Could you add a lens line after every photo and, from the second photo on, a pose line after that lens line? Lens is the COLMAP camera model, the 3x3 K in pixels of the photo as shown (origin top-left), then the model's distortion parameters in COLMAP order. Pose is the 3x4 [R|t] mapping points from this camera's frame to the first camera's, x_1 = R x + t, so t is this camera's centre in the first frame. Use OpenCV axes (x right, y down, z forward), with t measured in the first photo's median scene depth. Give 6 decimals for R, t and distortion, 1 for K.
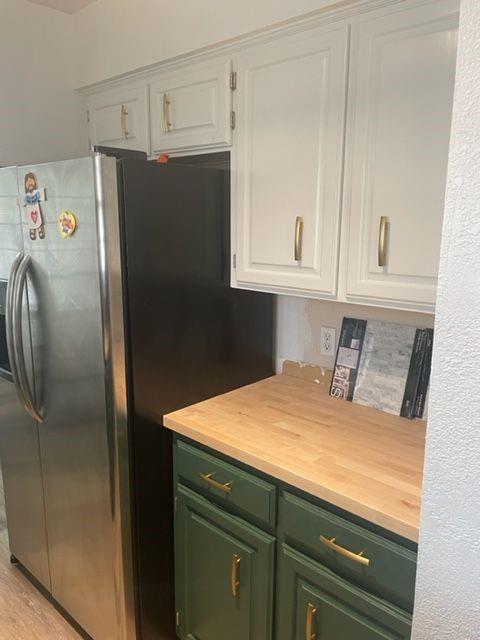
lens RADIAL K [[488.1, 0, 239.6], [0, 488.1, 317.2], [0, 0, 1]] dist [0.061626, -0.103229]
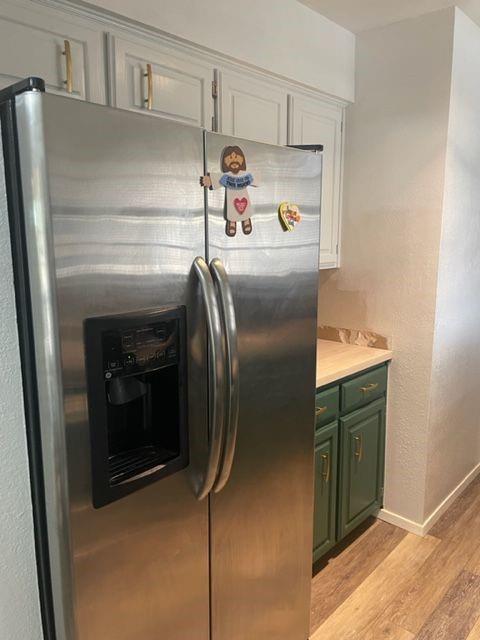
lens RADIAL K [[488.1, 0, 239.0], [0, 488.1, 321.9], [0, 0, 1]] dist [0.061626, -0.103229]
pose [[0.004872, -0.186807, 0.982385, -1.213152], [0.194951, 0.963724, 0.182292, -0.171175], [-0.980801, 0.190629, 0.041114, 1.018762]]
